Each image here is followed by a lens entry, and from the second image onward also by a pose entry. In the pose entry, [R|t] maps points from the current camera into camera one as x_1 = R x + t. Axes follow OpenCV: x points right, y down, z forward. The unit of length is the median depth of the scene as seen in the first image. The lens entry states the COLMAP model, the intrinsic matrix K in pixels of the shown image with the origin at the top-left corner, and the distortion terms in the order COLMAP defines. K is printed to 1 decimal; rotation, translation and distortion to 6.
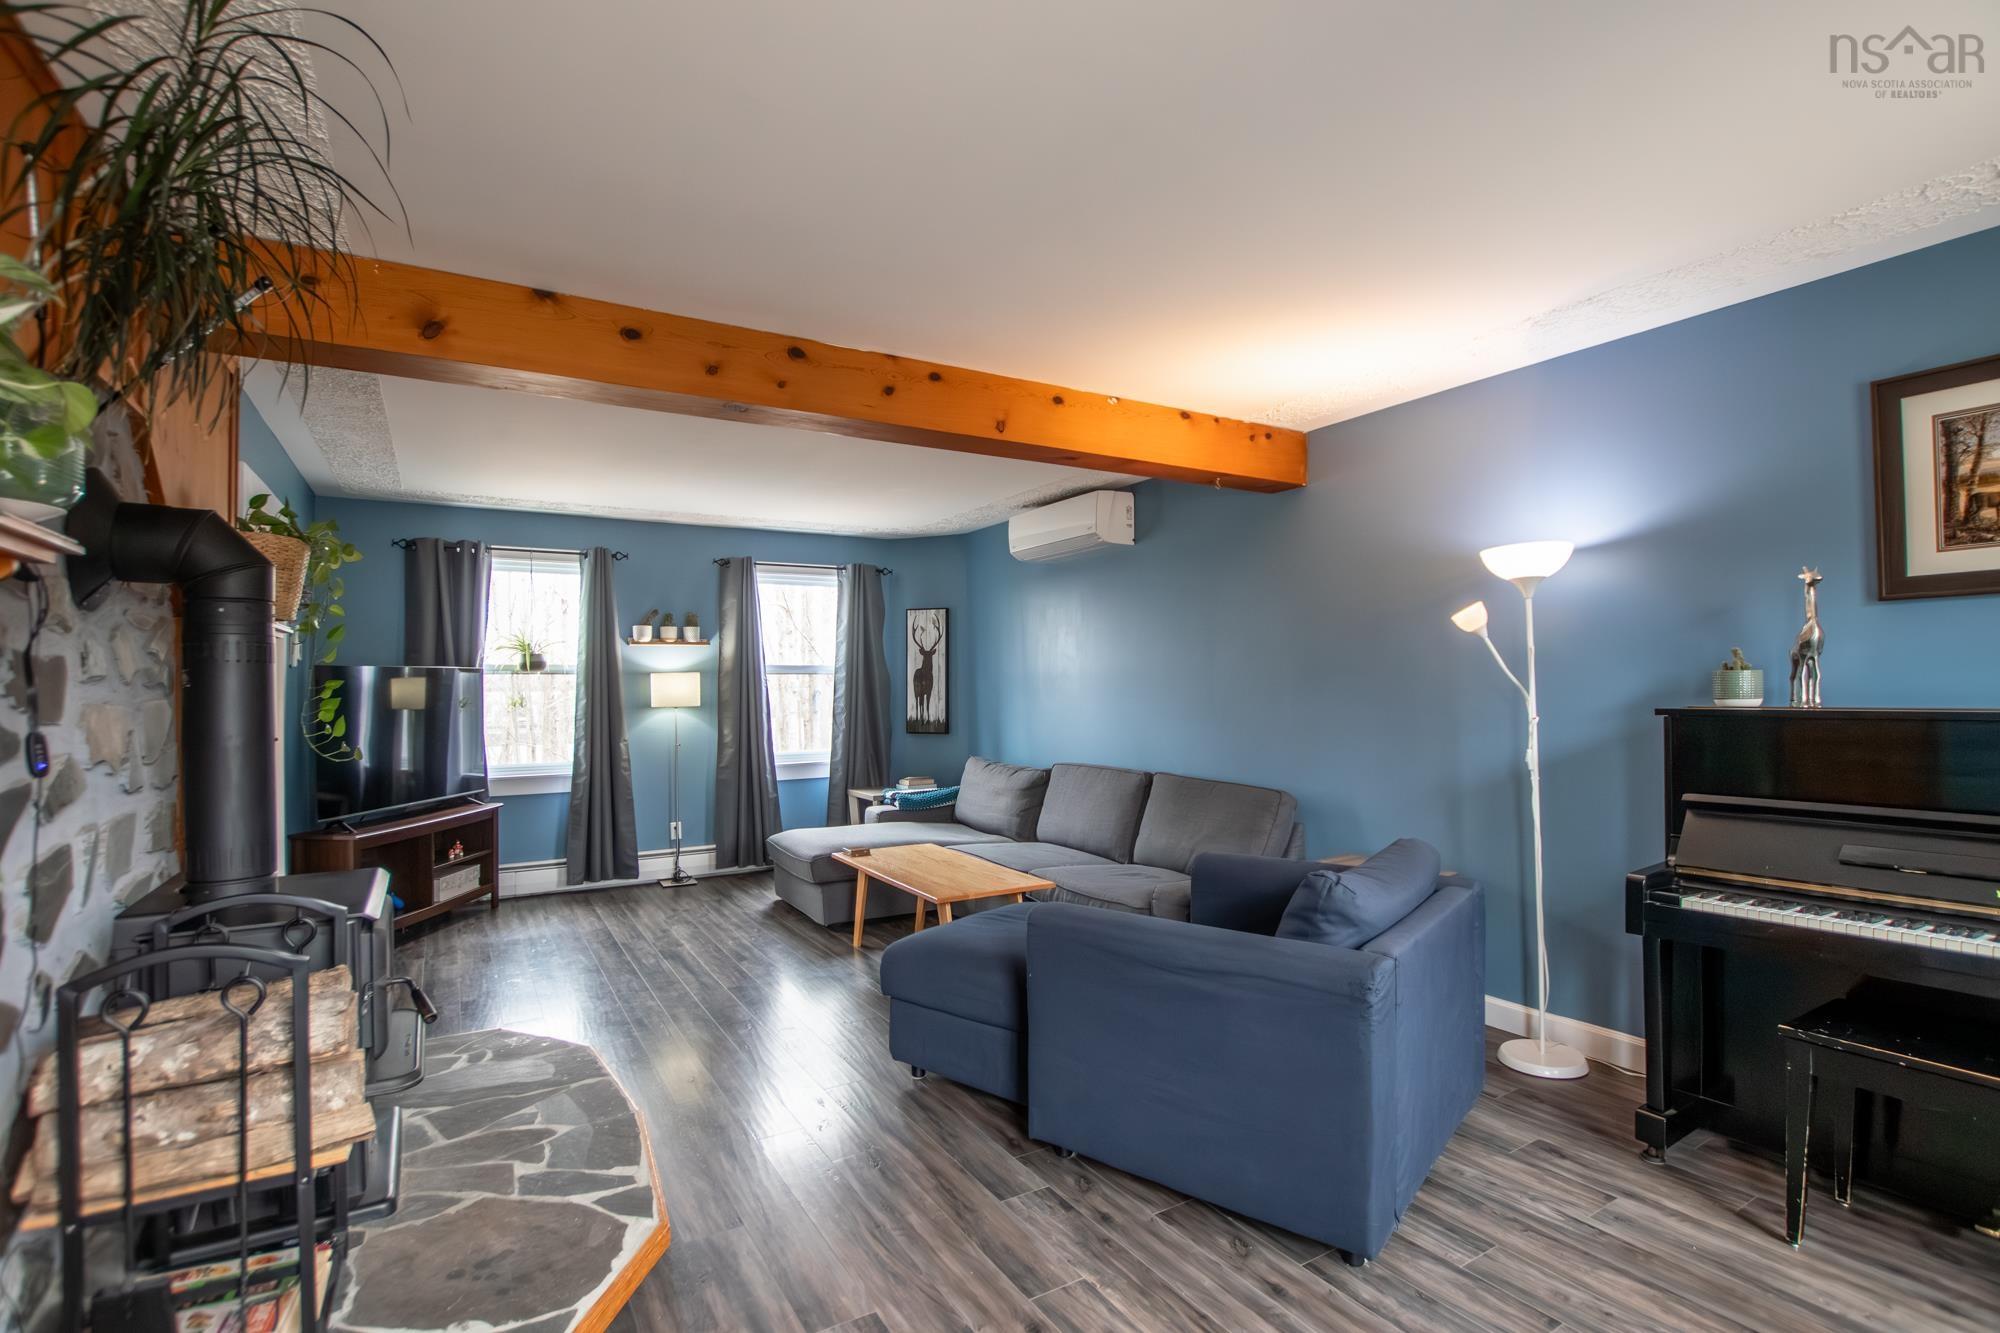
lens RADIAL K [[929.1, 0, 987.4], [0, 929.1, 673.7], [0, 0, 1]] dist [-0.028174, 0.001618]
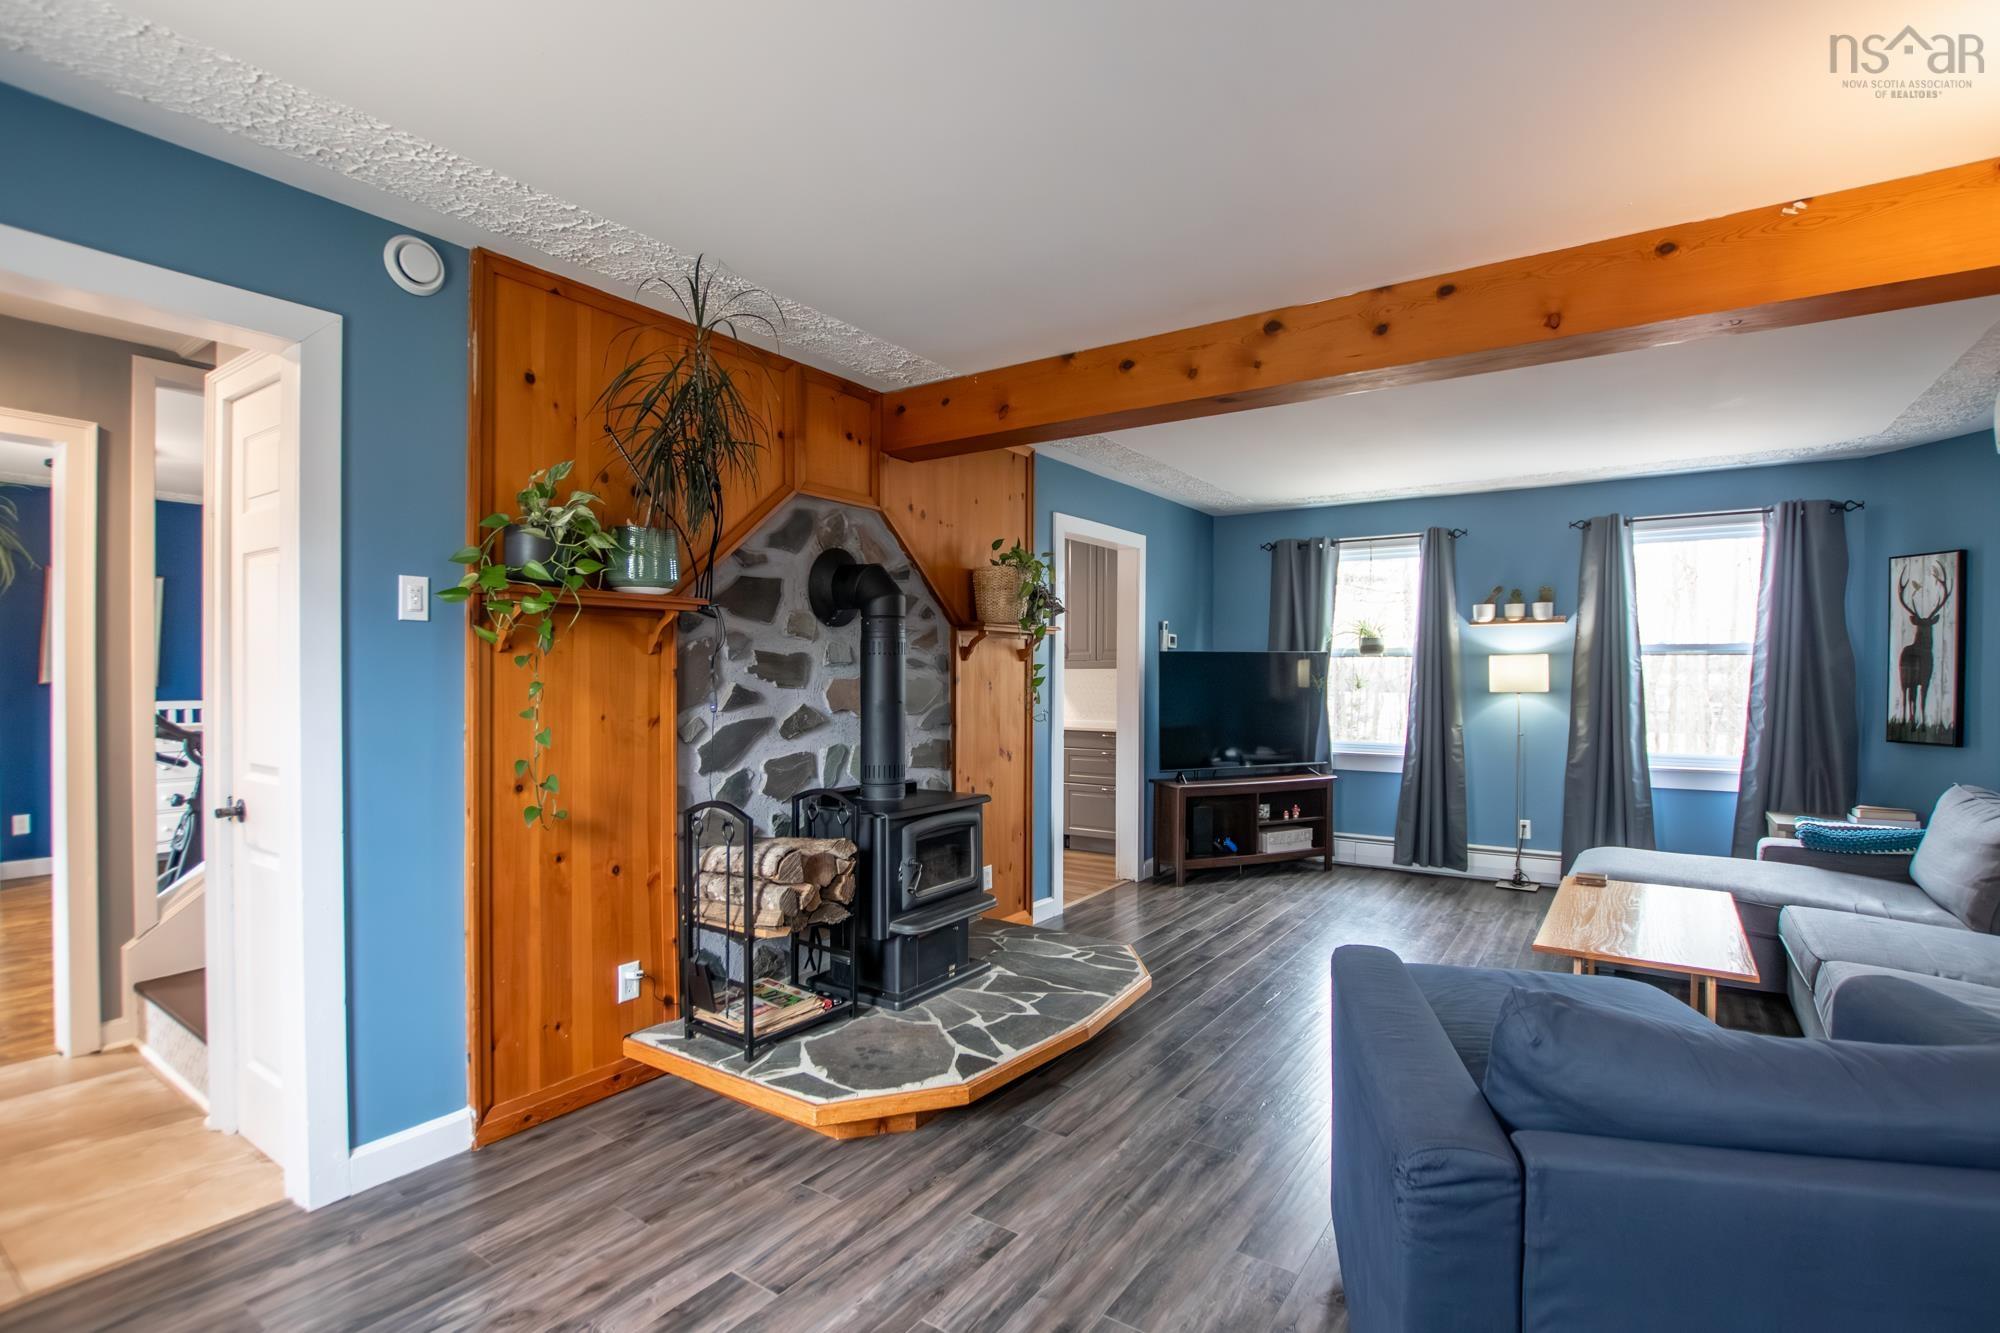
lens RADIAL K [[929.1, 0, 993.1], [0, 929.1, 669.0], [0, 0, 1]] dist [-0.028174, 0.001618]
pose [[0.427830, 0.006608, -0.903835, 0.262699], [0.006875, 0.999921, 0.010565, 0.000112], [0.903833, -0.010734, 0.427751, 0.153021]]
